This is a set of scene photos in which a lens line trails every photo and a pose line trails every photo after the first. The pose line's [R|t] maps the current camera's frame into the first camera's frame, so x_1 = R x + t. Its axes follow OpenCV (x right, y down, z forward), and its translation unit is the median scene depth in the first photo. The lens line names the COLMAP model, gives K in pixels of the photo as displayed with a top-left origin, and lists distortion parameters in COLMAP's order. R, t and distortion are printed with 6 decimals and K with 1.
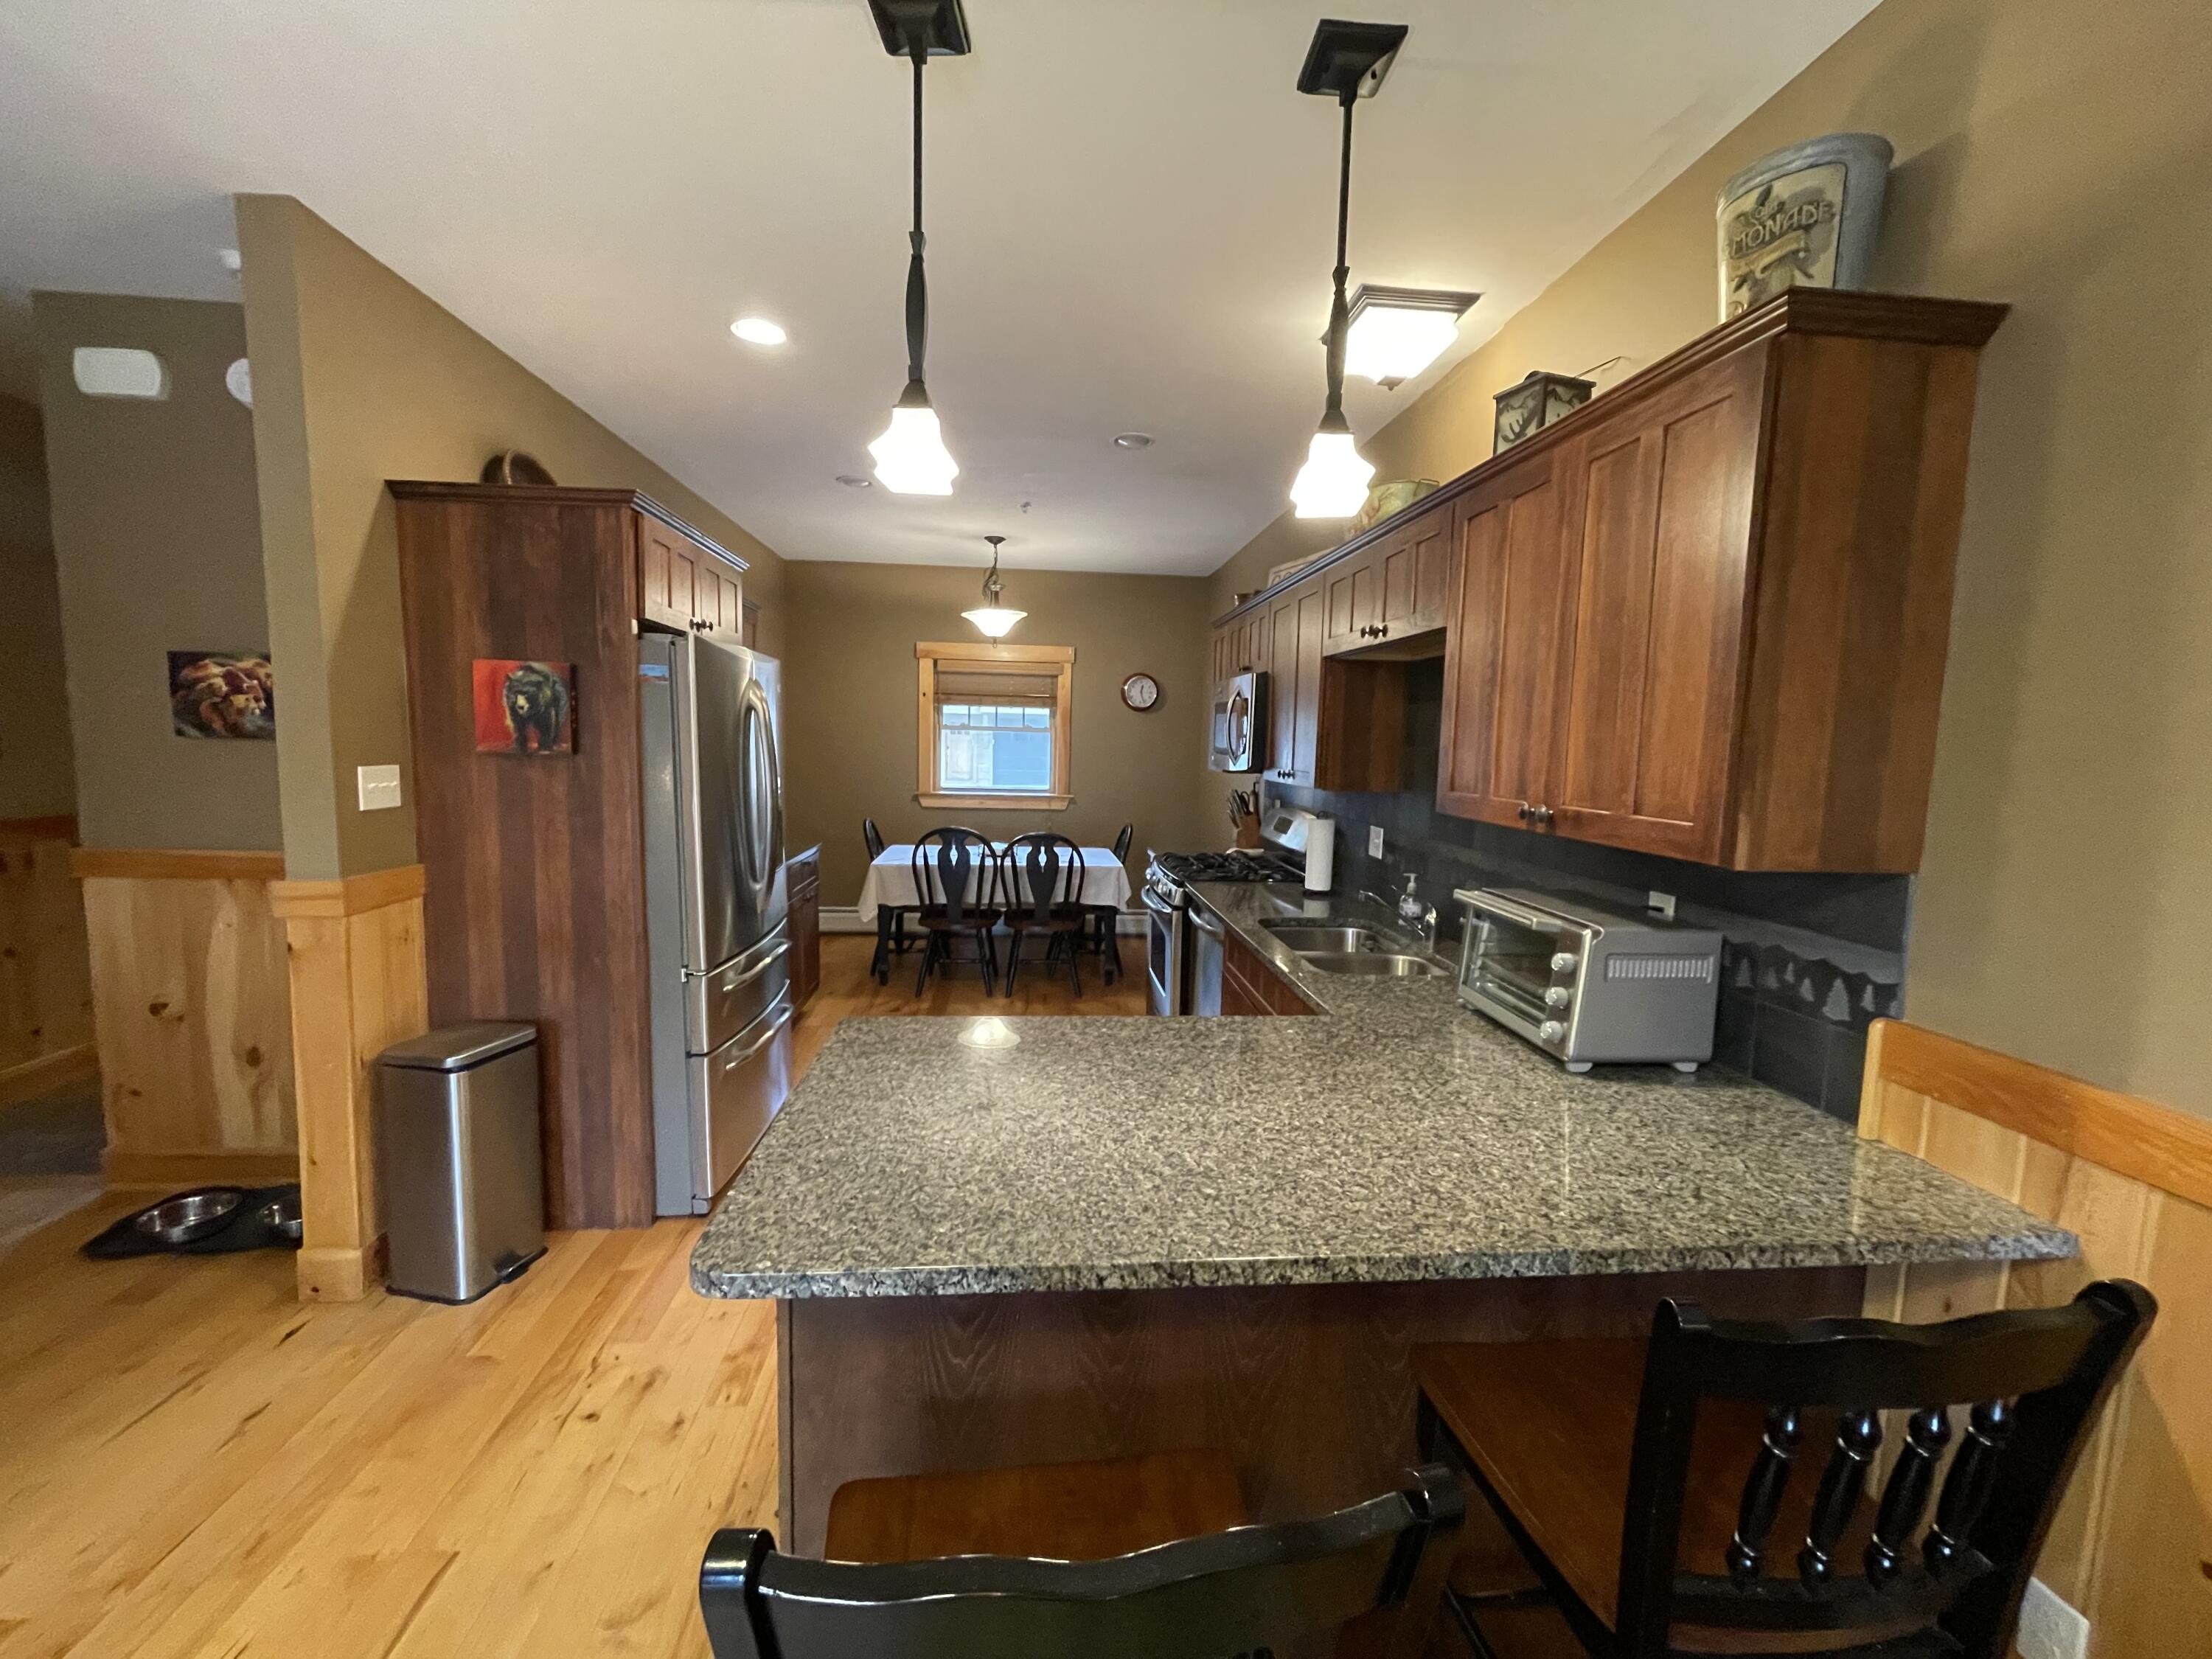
lens RADIAL K [[889.4, 0, 1103.2], [0, 889.4, 823.2], [0, 0, 1]] dist [-0.001936, -0.001194]
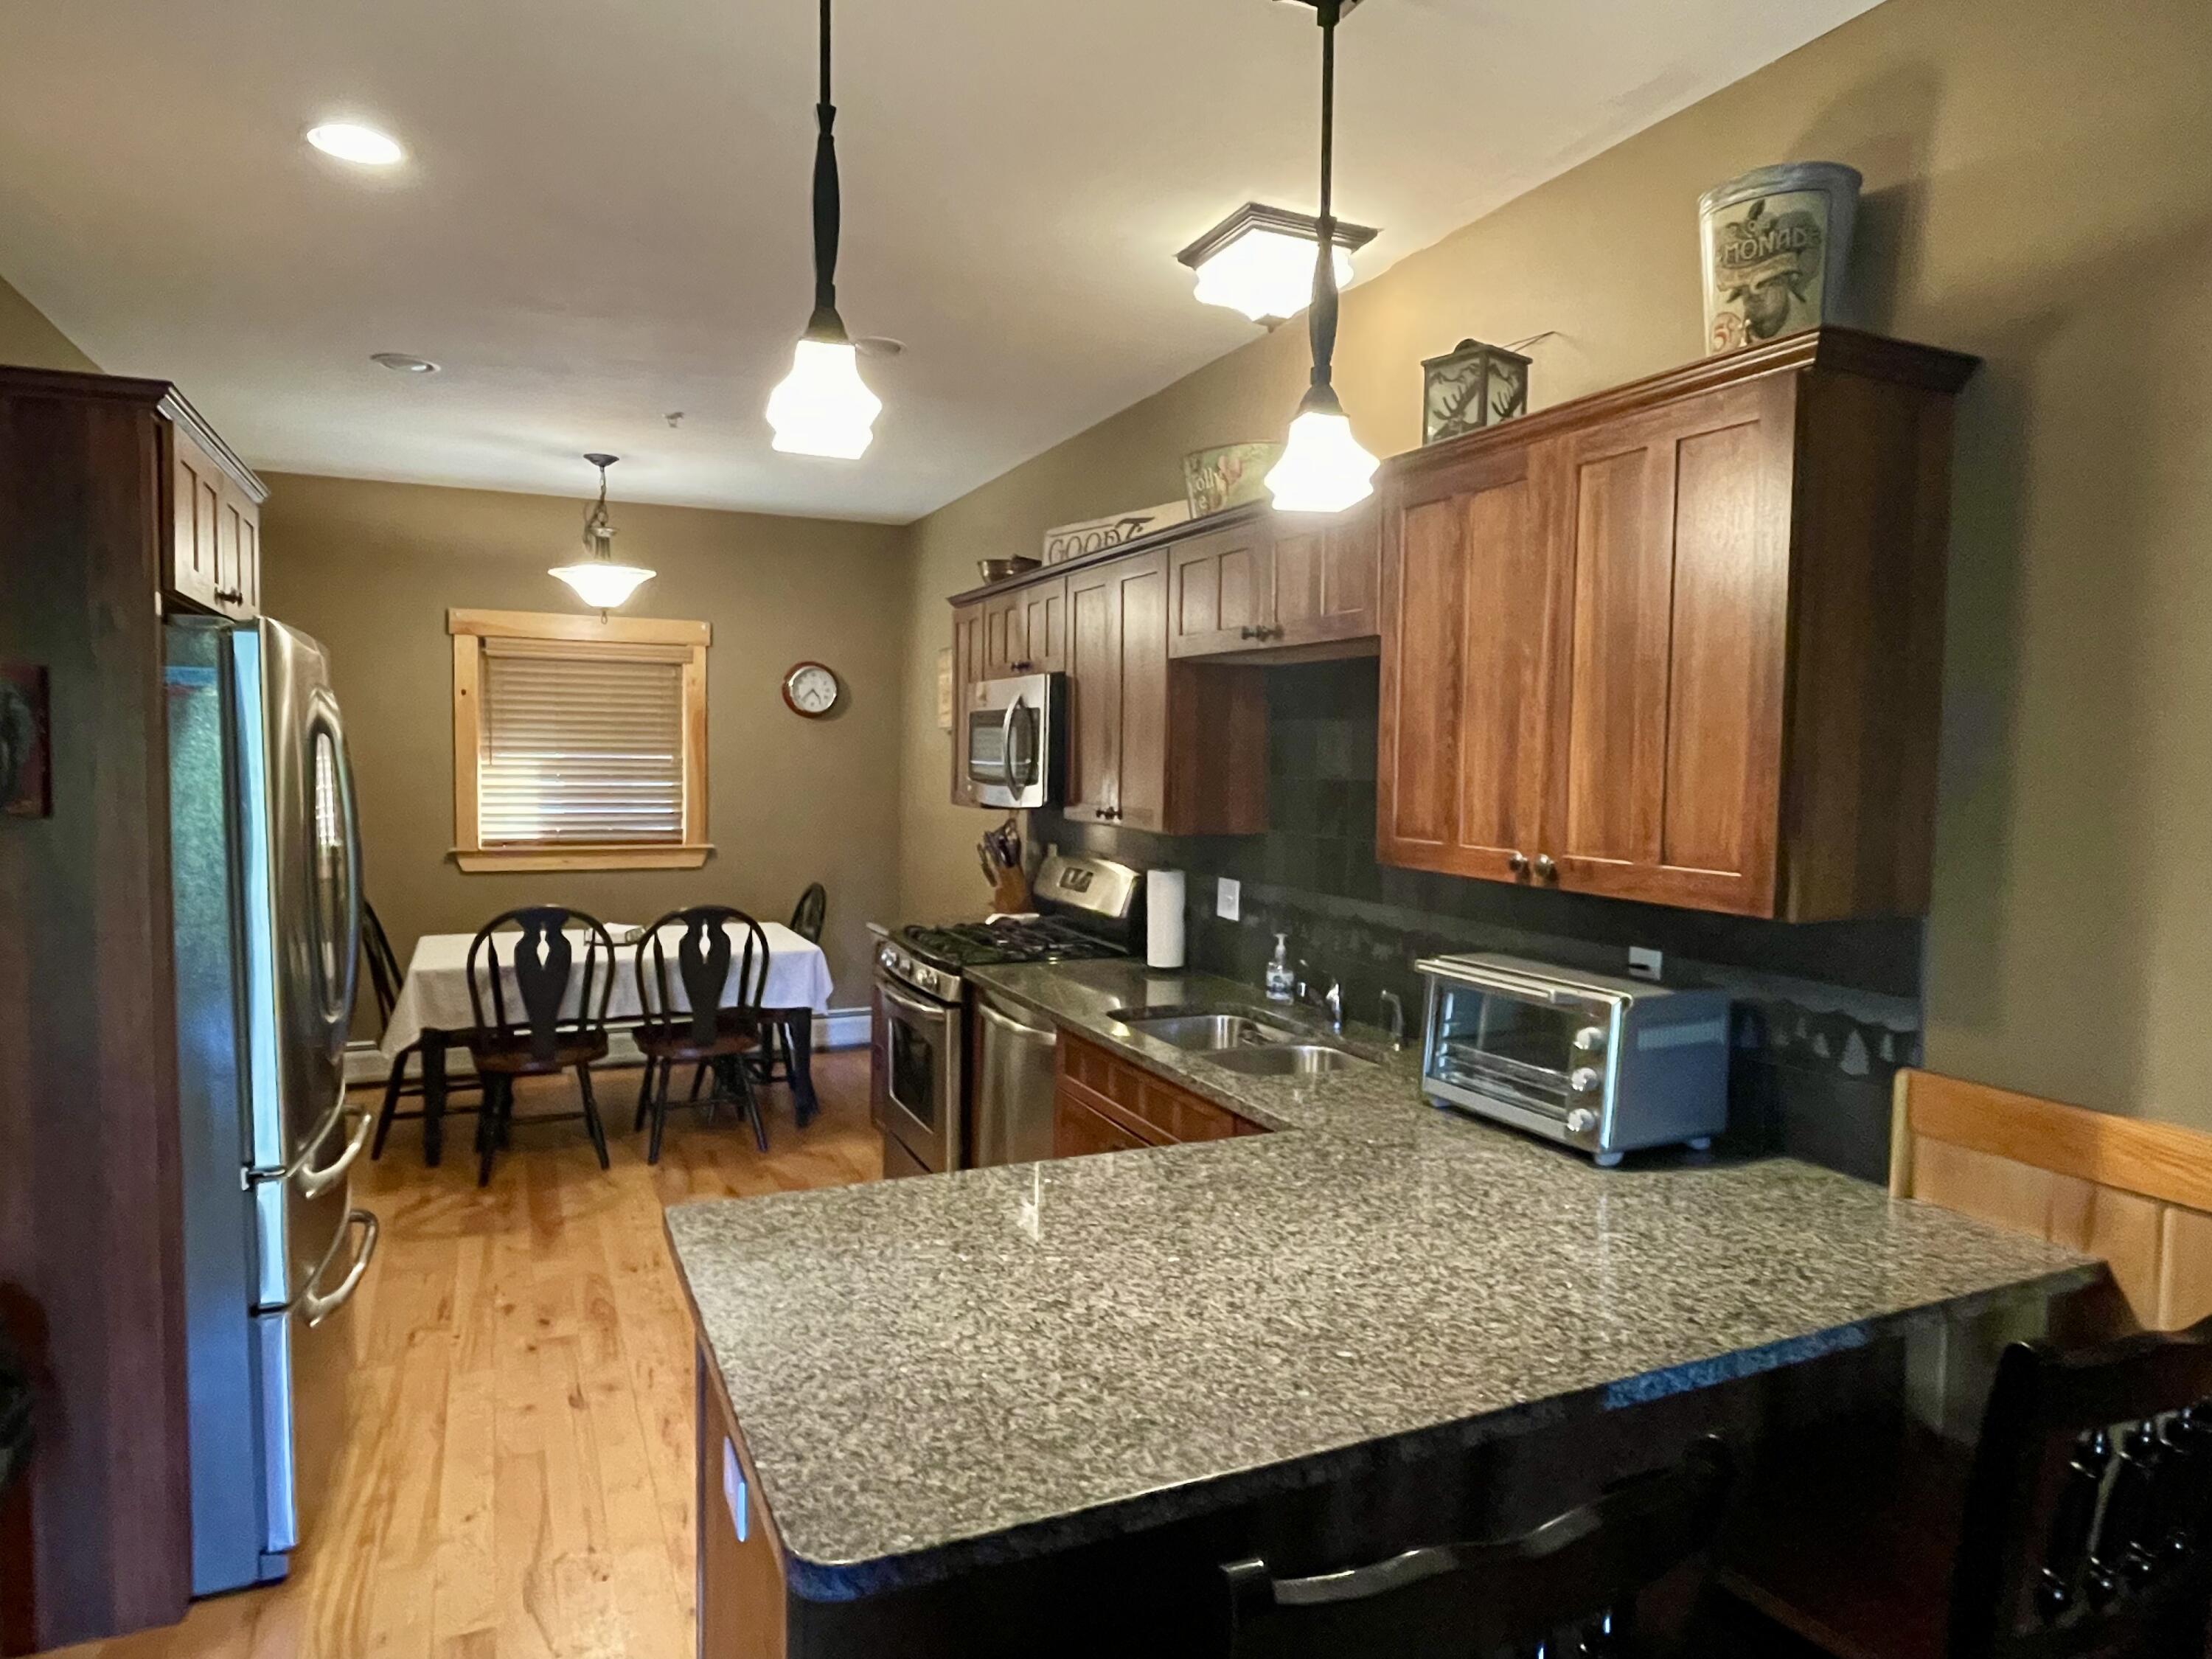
lens RADIAL K [[1316.3, 0, 1093.3], [0, 1316.3, 814.8], [0, 0, 1]] dist [0.001218, -0.007048]
pose [[0.945028, -0.027171, 0.325857, -0.278283], [0.040669, 0.998571, -0.034681, -0.027411], [-0.324449, 0.046027, 0.944783, -0.049910]]
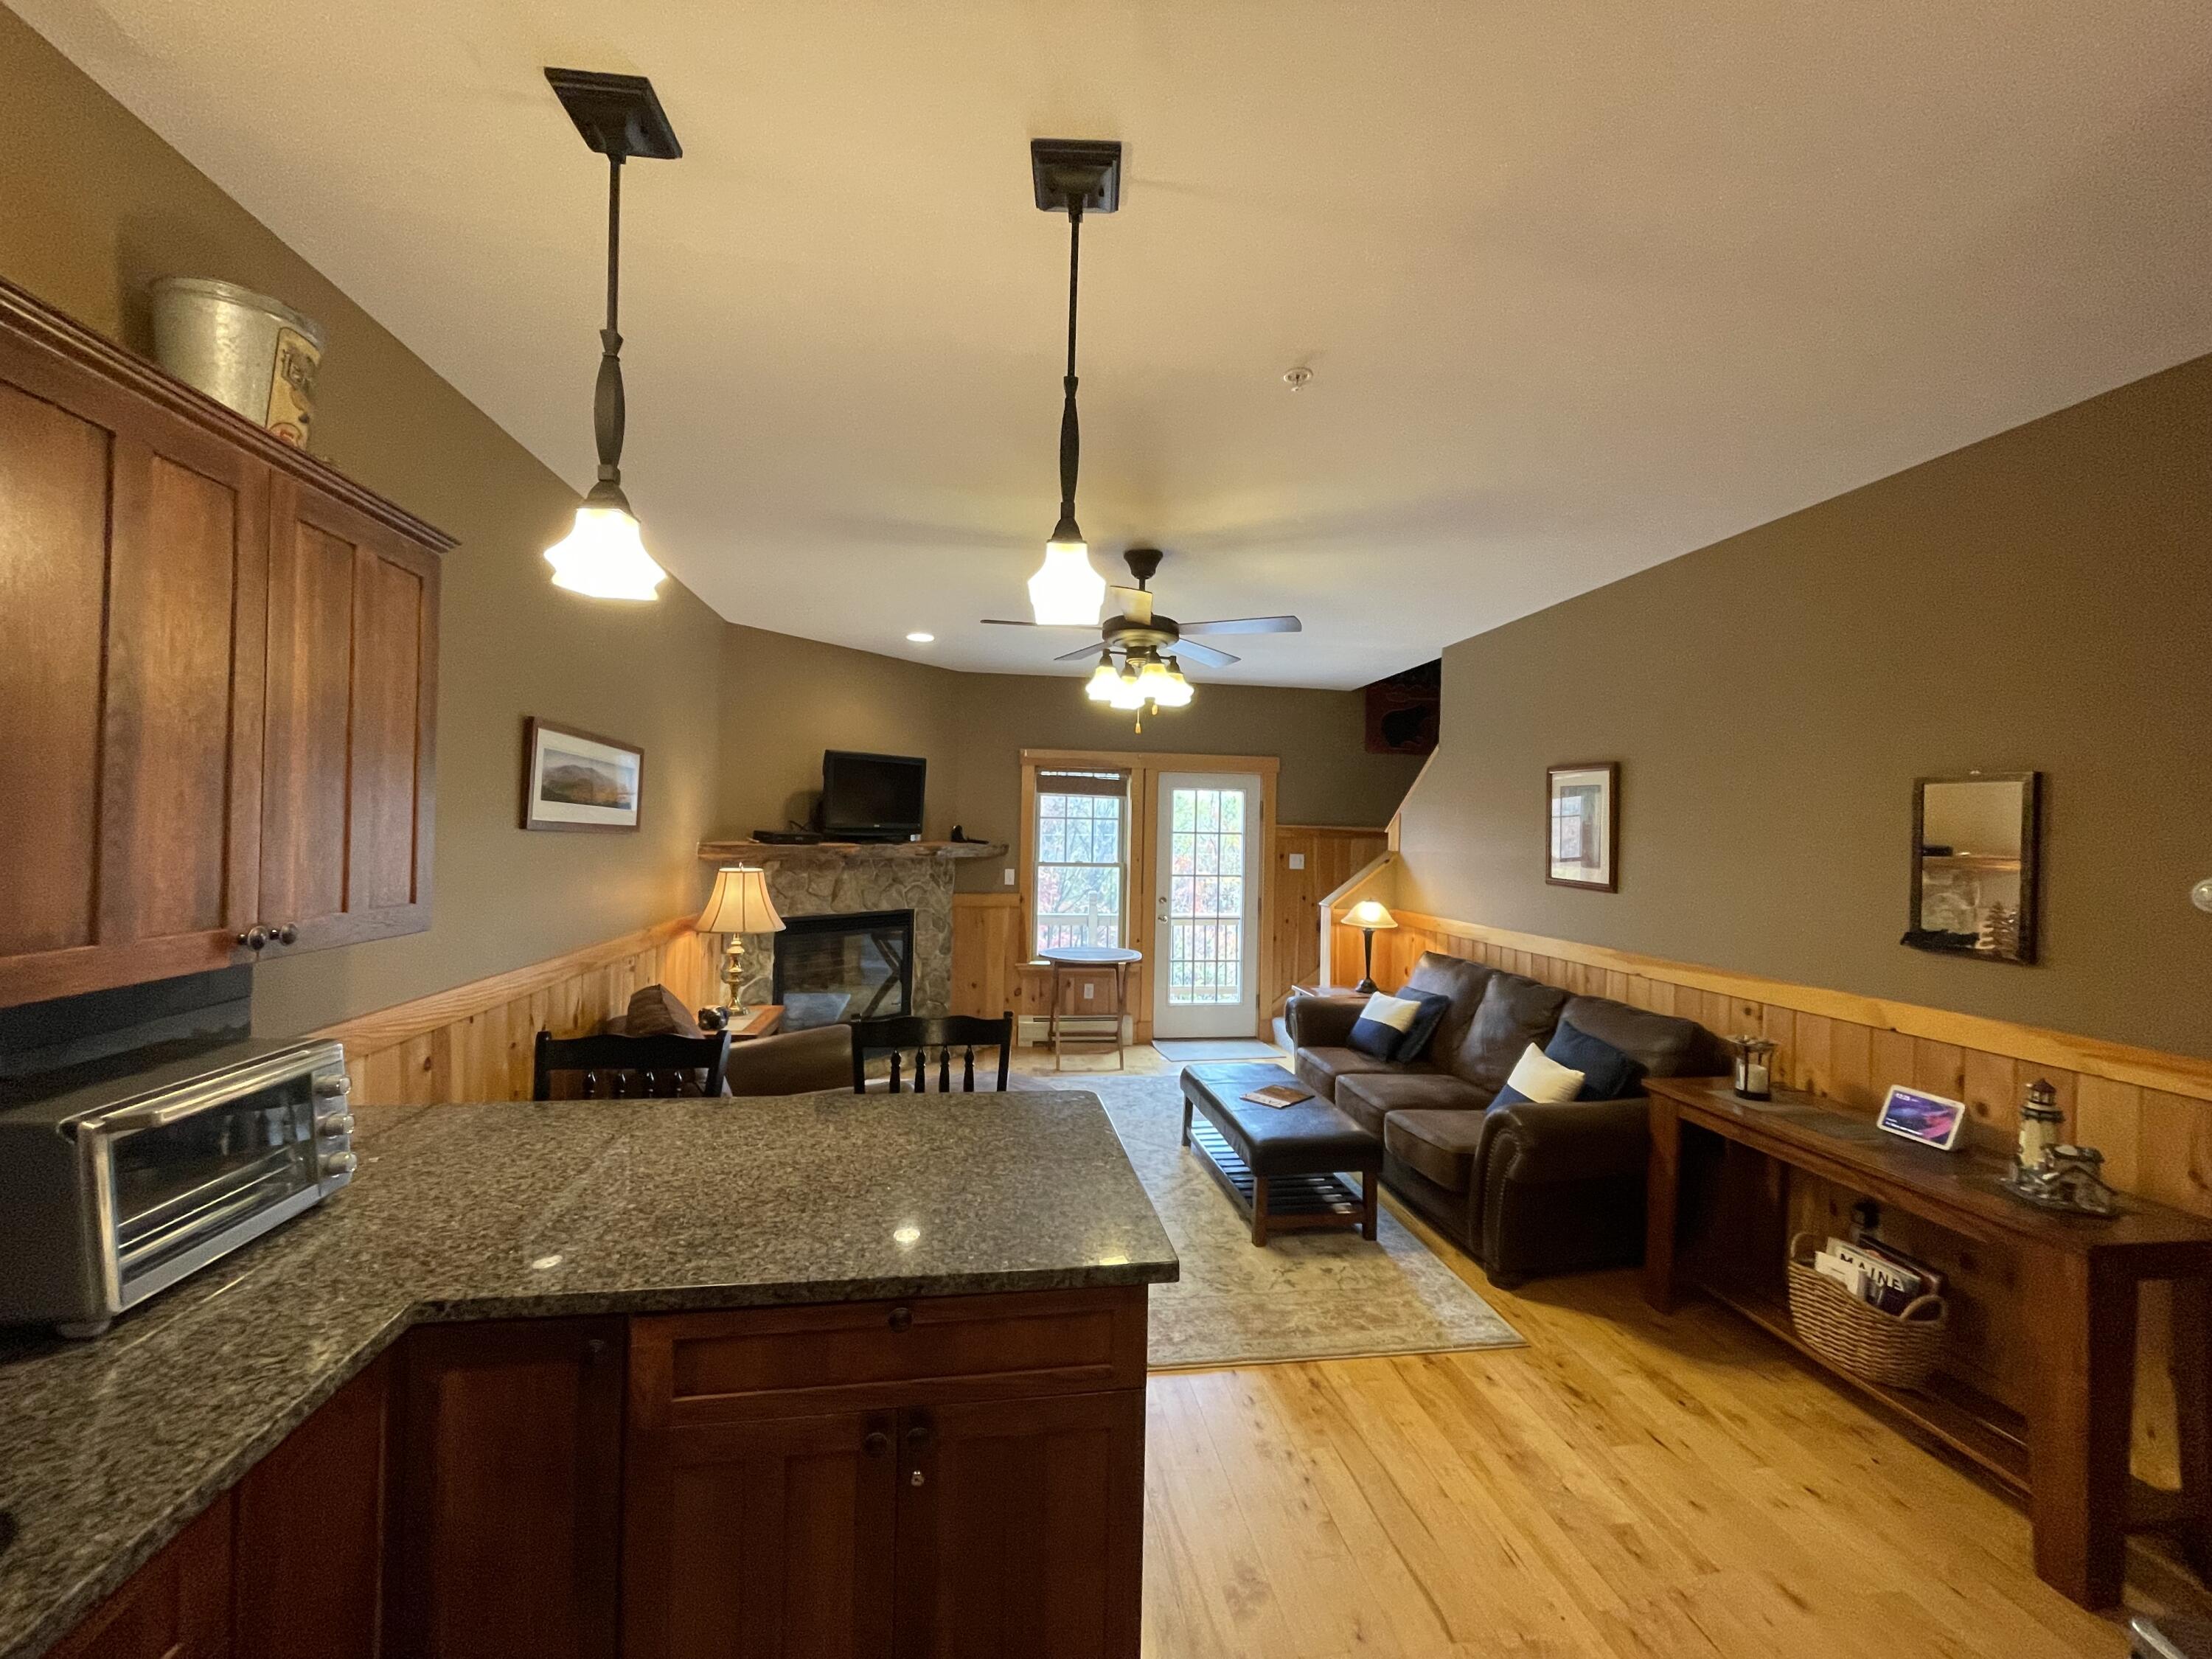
lens RADIAL K [[889.4, 0, 1099.8], [0, 889.4, 835.1], [0, 0, 1]] dist [-0.001936, -0.001194]
pose [[-0.997430, -0.046597, -0.054427, -0.159373], [-0.051759, 0.993875, 0.097642, -0.182606], [0.049544, 0.100208, -0.993732, 1.549567]]
